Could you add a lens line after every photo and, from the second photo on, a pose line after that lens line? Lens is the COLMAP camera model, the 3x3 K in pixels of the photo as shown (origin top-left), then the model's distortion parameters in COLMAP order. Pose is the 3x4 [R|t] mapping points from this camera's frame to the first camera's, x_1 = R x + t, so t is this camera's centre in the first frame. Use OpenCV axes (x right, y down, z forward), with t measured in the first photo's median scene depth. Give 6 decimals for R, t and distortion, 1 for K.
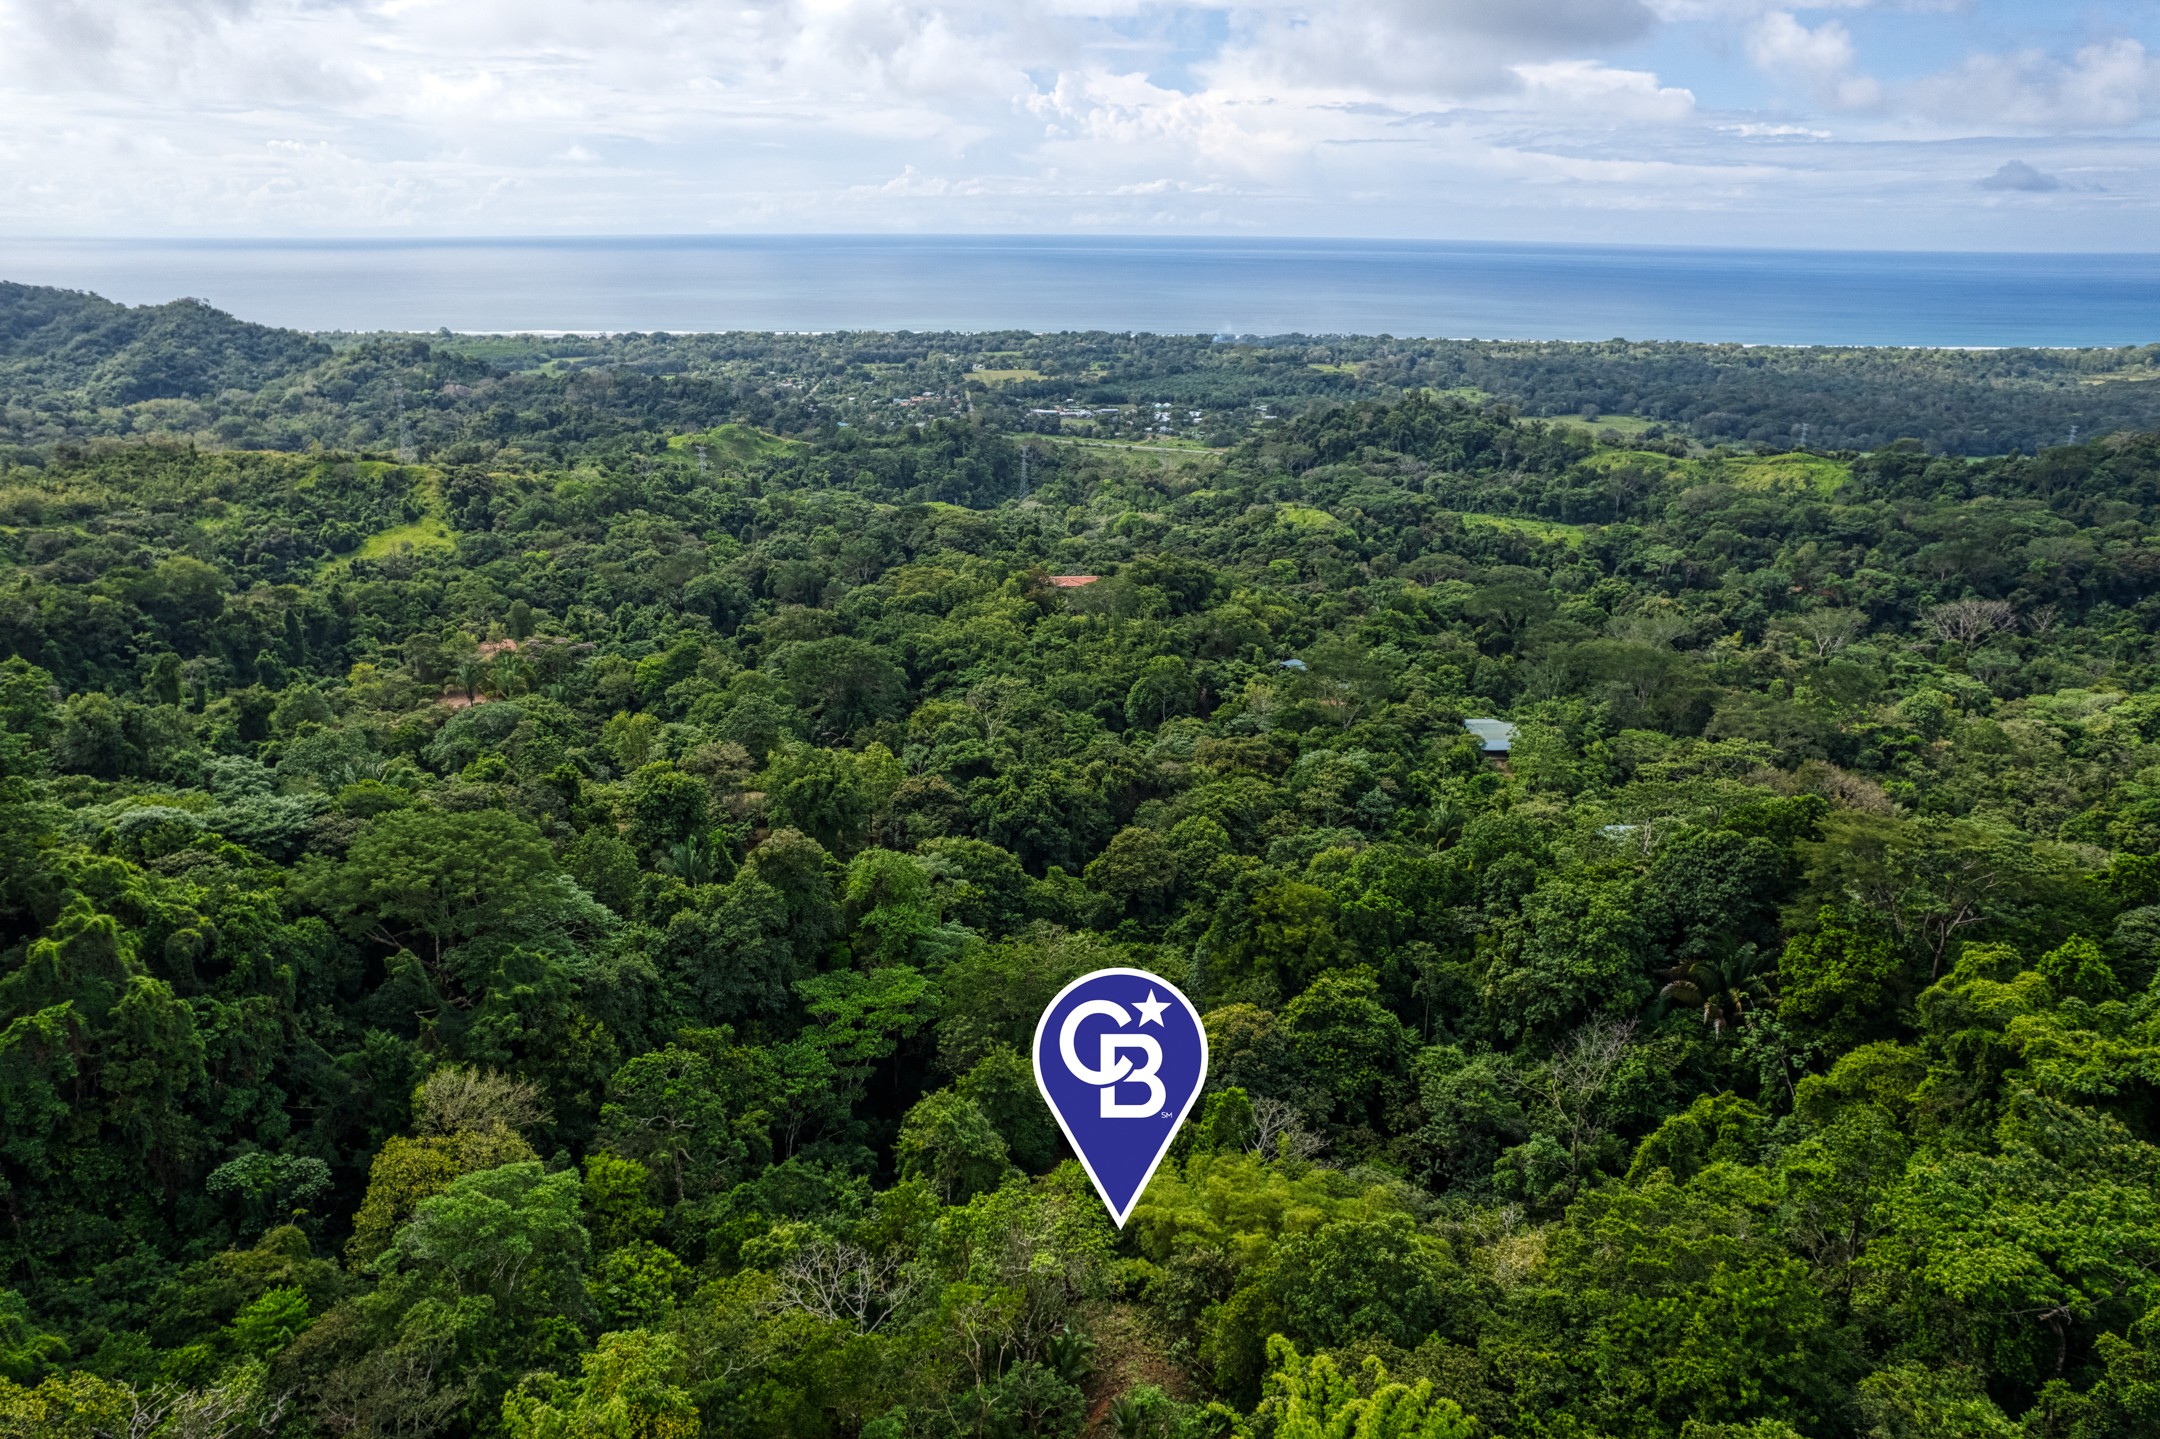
lens RADIAL K [[1367.6, 0, 1074.2], [0, 1367.6, 726.4], [0, 0, 1]] dist [-0.076821, 0.067410]
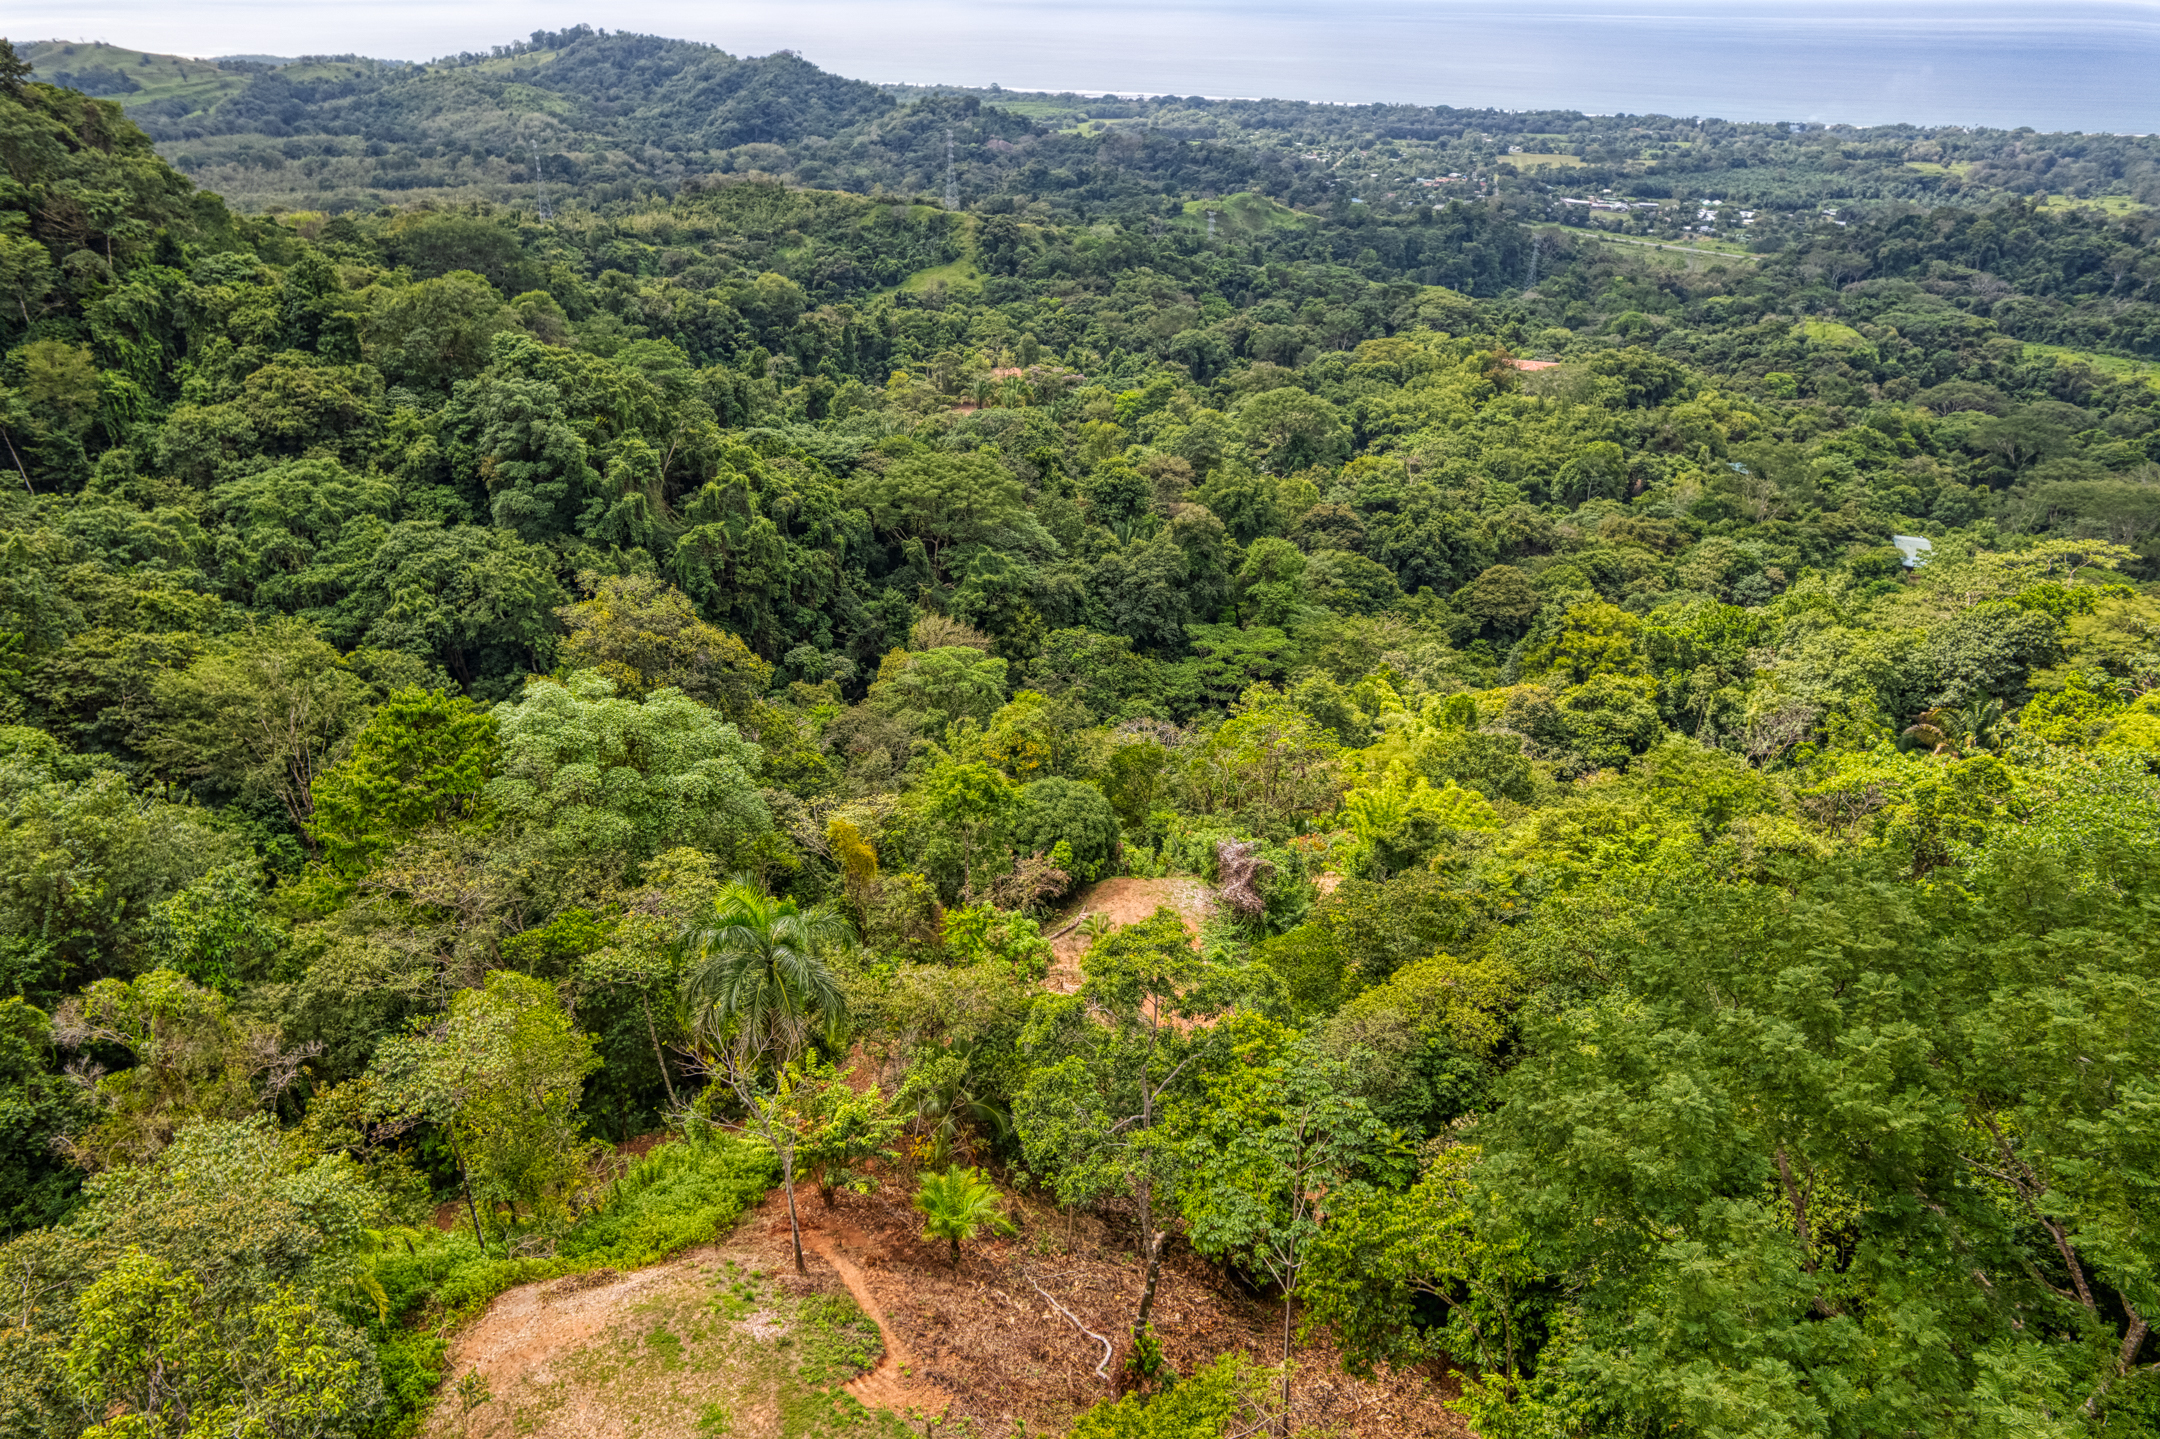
lens RADIAL K [[1385.5, 0, 1080.0], [0, 1385.5, 719.5], [0, 0, 1]] dist [-0.073037, 0.067111]
pose [[0.933307, 0.171727, -0.315354, 0.091189], [-0.125842, 0.978955, 0.160658, 0.056513], [0.336307, -0.110259, 0.935276, -0.189160]]
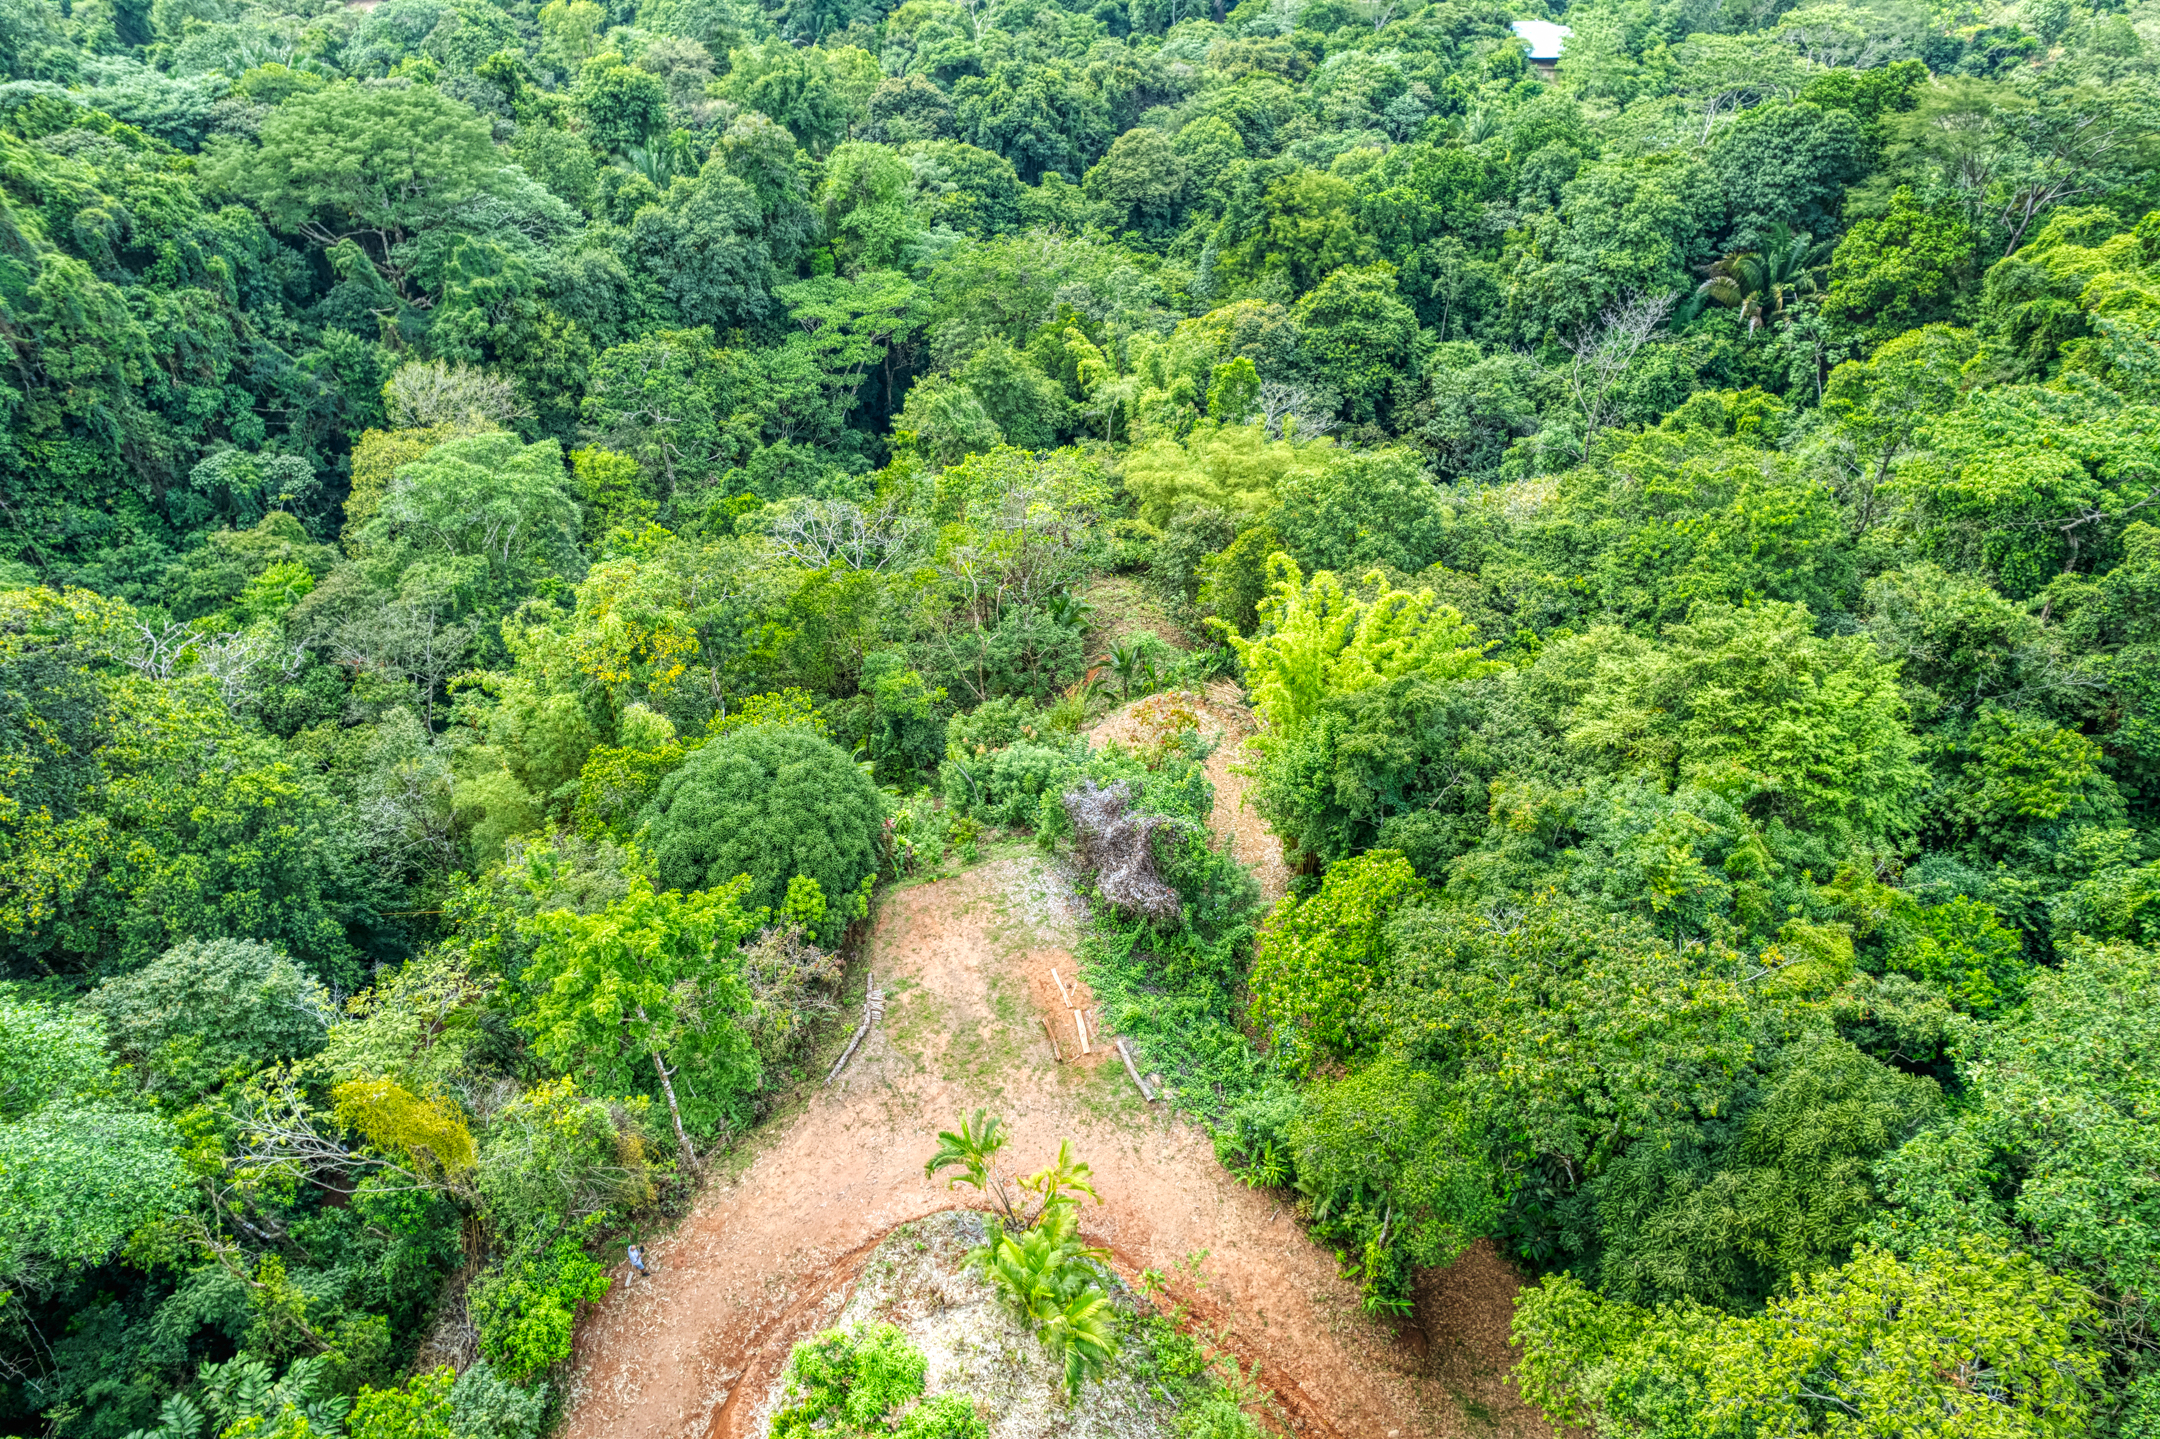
lens RADIAL K [[1367.6, 0, 1074.2], [0, 1367.6, 726.4], [0, 0, 1]] dist [-0.076821, 0.067410]
pose [[0.999997, -0.002537, -0.000708, 0.000708], [0.002594, 0.901724, 0.432304, 0.041333], [-0.000459, -0.432304, 0.901728, 0.016986]]
